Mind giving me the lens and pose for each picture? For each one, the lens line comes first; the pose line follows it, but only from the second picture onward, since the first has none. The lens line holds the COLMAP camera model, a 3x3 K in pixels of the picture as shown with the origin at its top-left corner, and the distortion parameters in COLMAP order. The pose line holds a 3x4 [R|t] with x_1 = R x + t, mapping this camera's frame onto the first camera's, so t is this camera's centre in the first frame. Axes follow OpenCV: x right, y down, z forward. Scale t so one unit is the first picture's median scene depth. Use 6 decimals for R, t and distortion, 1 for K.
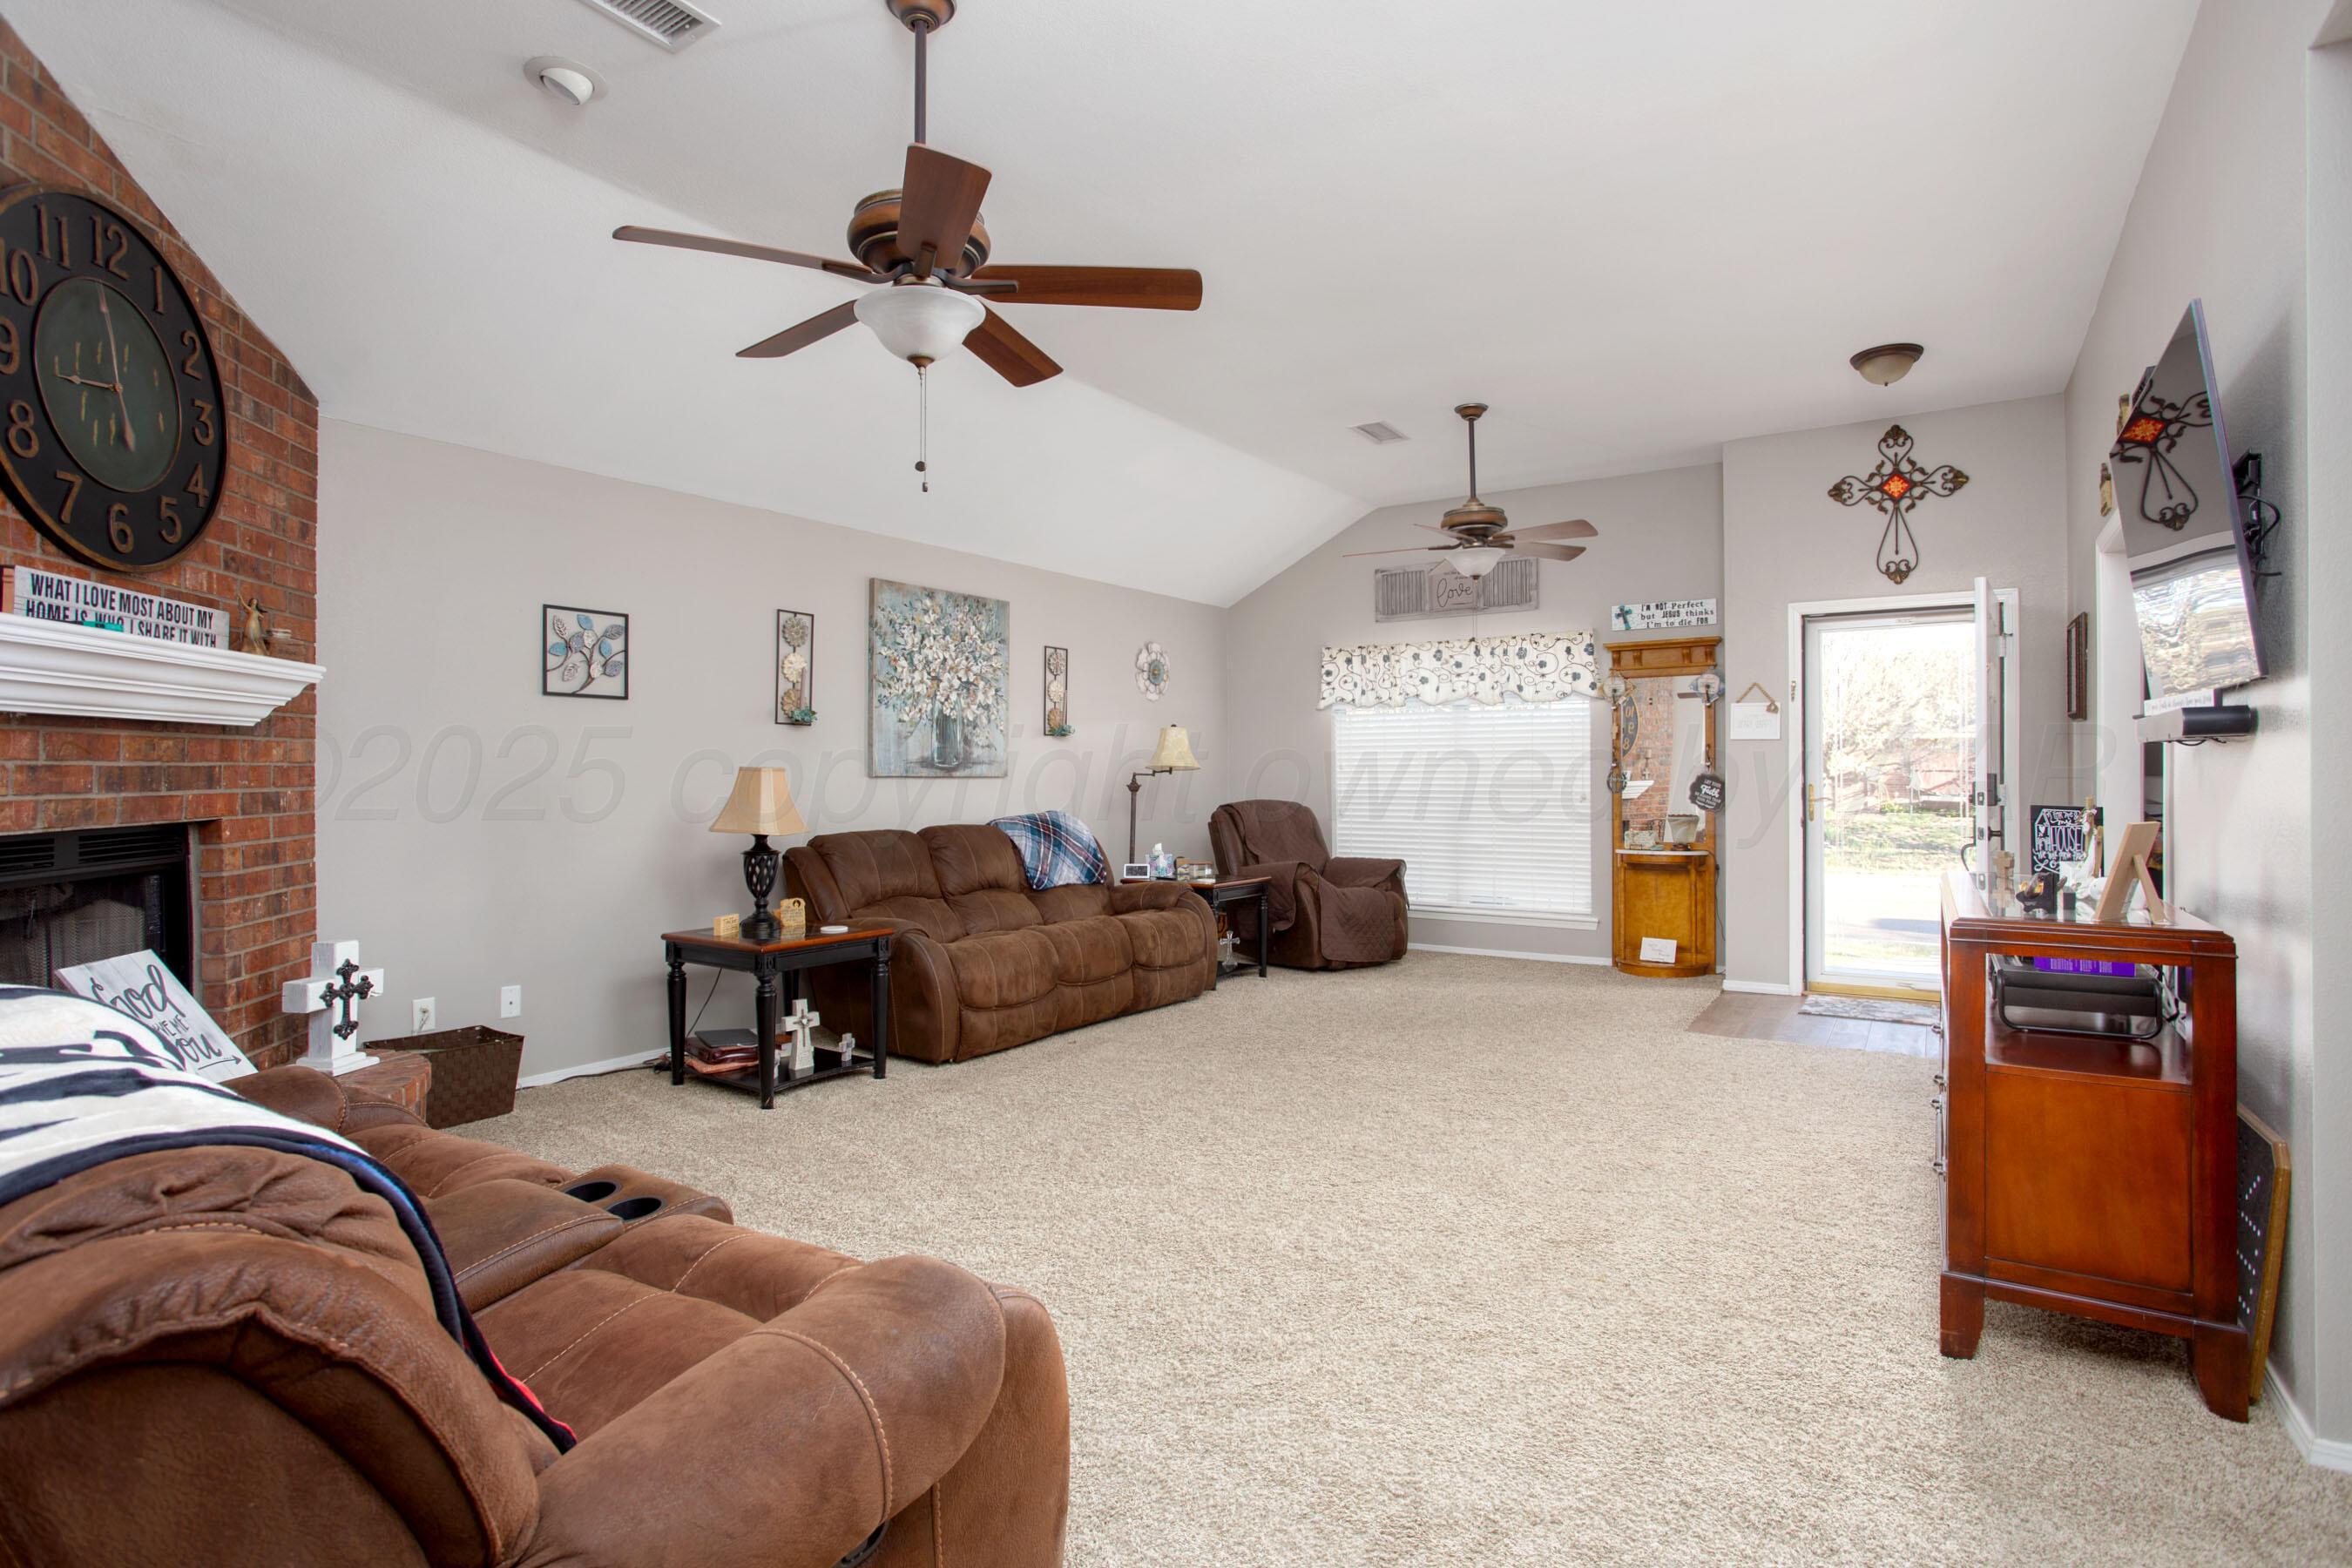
lens RADIAL K [[1184.5, 0, 1176.0], [0, 1184.5, 784.0], [0, 0, 1]] dist [-0.098894, 0.060471]
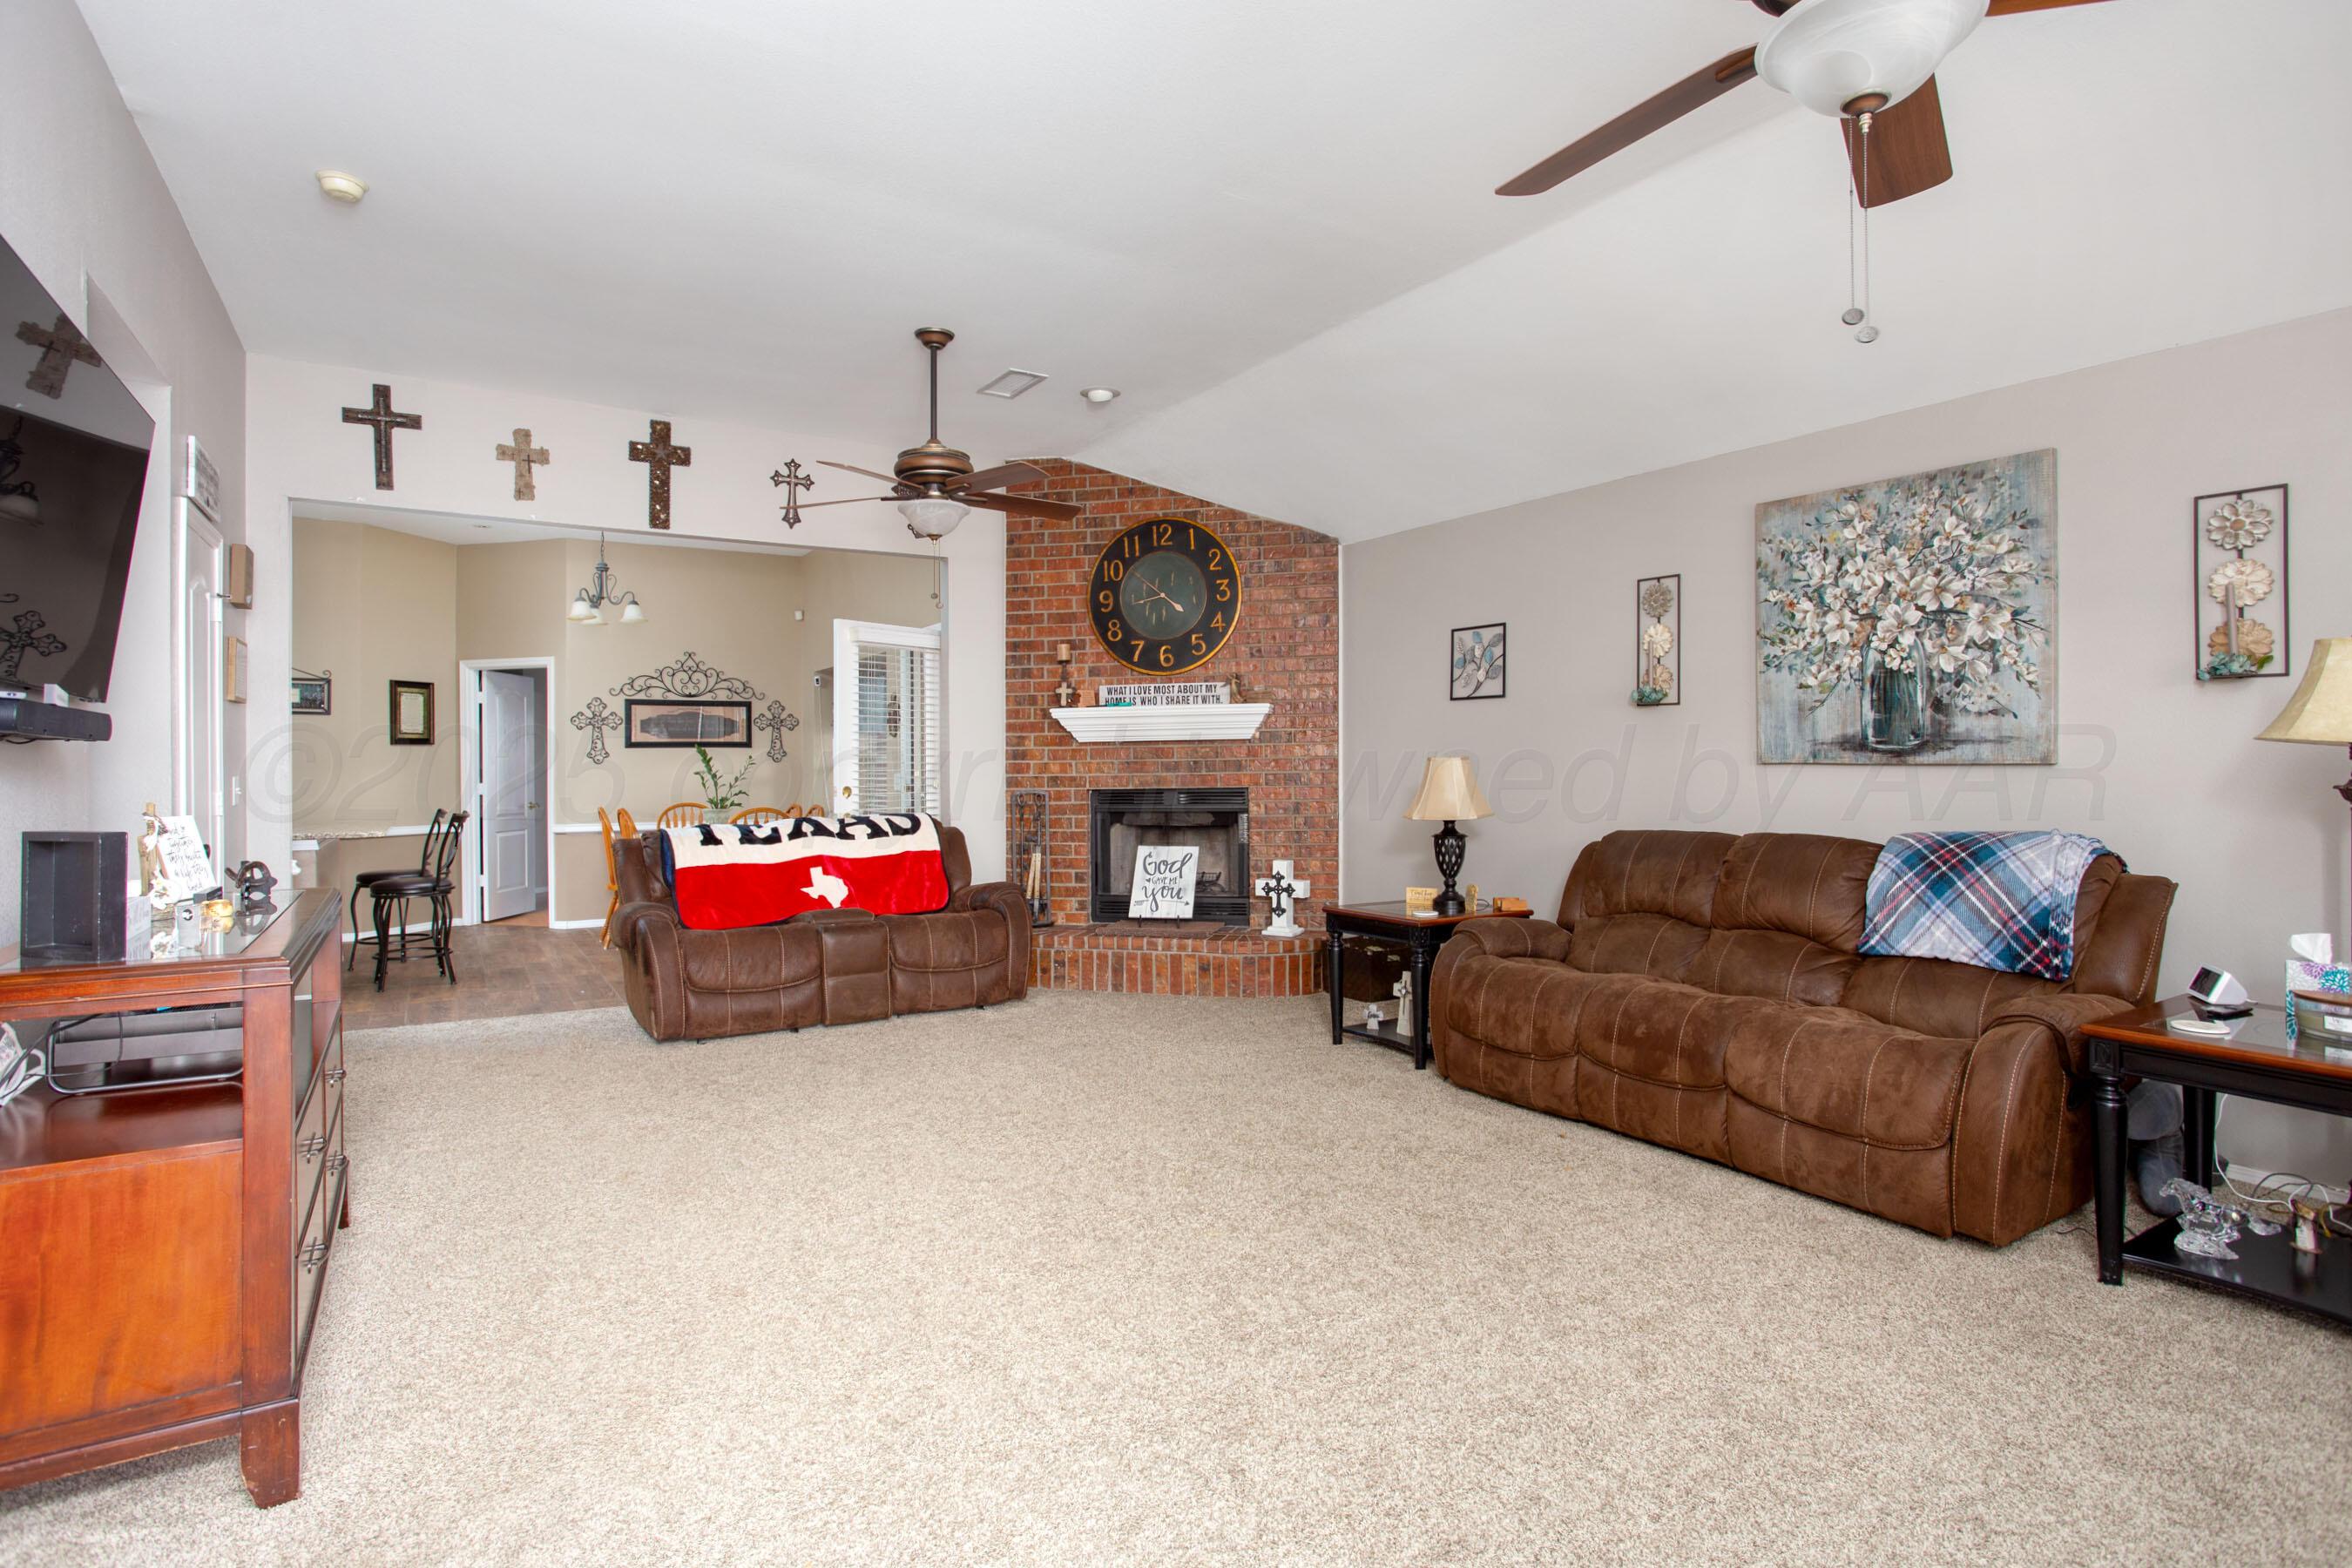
lens RADIAL K [[1168.6, 0, 1227.5], [0, 1168.6, 754.4], [0, 0, 1]] dist [-0.081526, 0.056993]
pose [[-0.377867, 0.001789, -0.925858, 0.568058], [0.005325, 0.999986, -0.000241, -0.014026], [0.925845, -0.005021, -0.377871, 0.963744]]
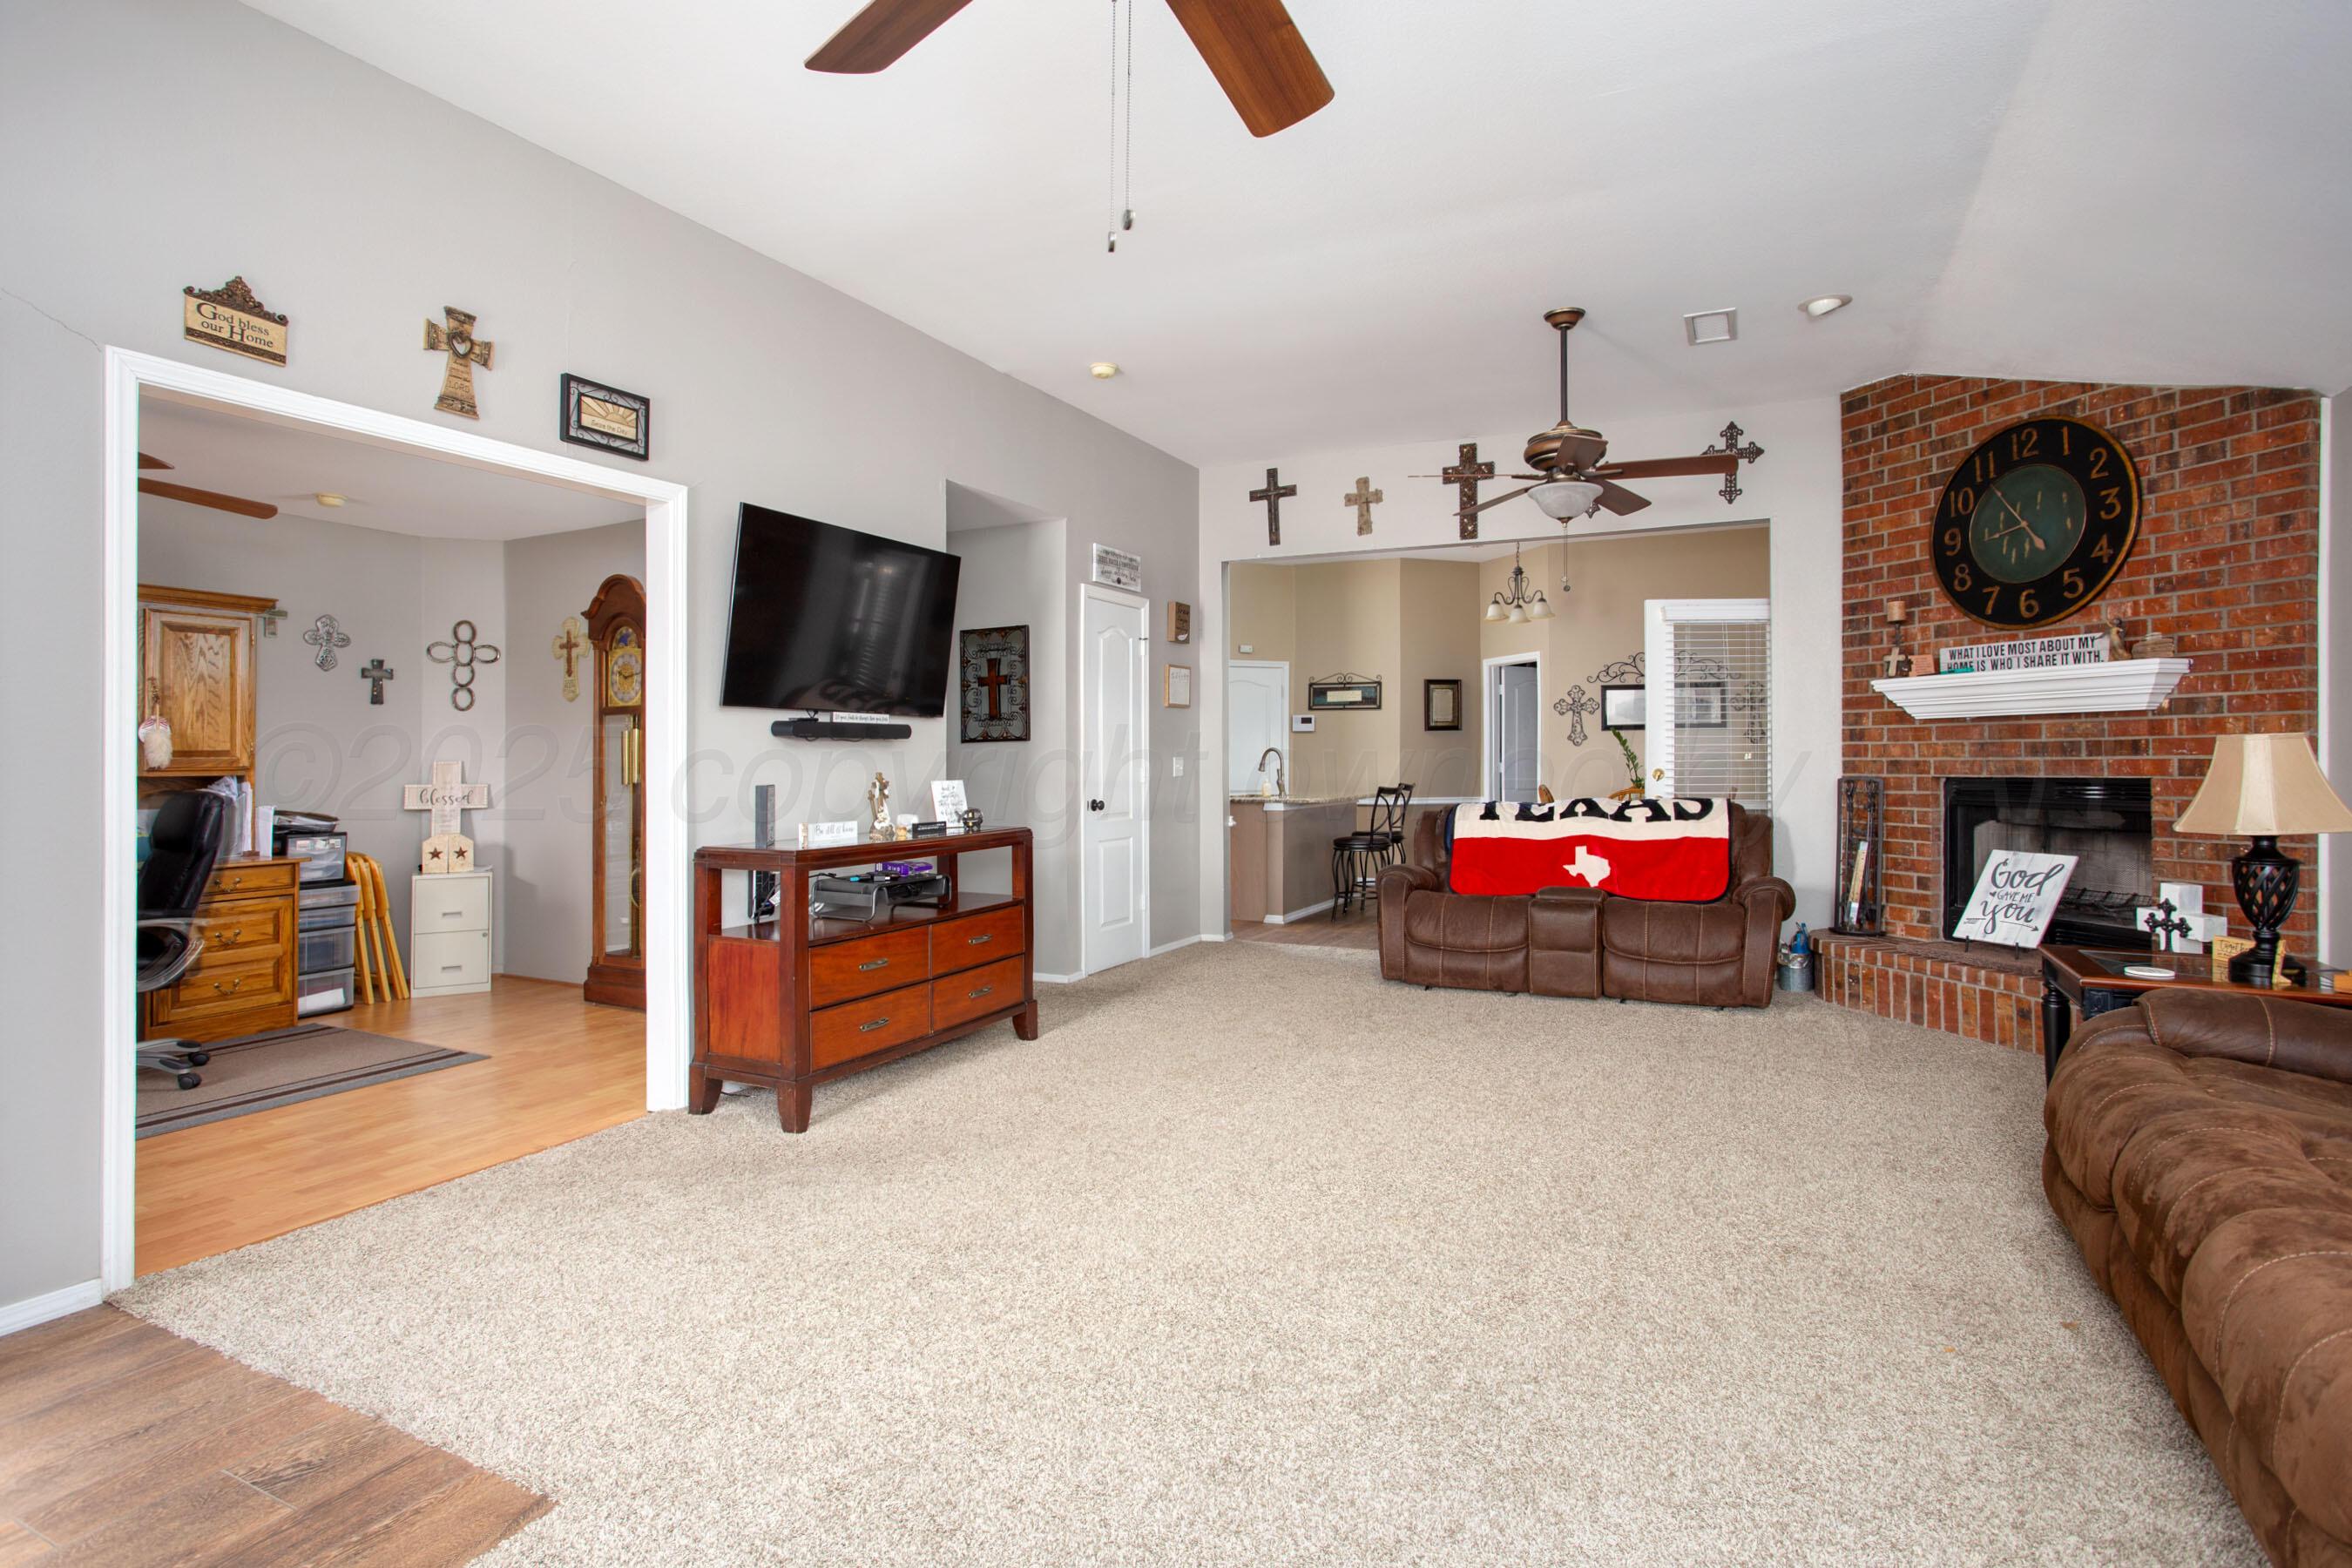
lens RADIAL K [[1184.5, 0, 1176.0], [0, 1184.5, 784.0], [0, 0, 1]] dist [-0.098894, 0.060471]
pose [[-0.991414, 0.019513, -0.129294, 0.280714], [0.015603, 0.999392, 0.031191, -0.012743], [0.129823, 0.028906, -0.991116, 1.236476]]
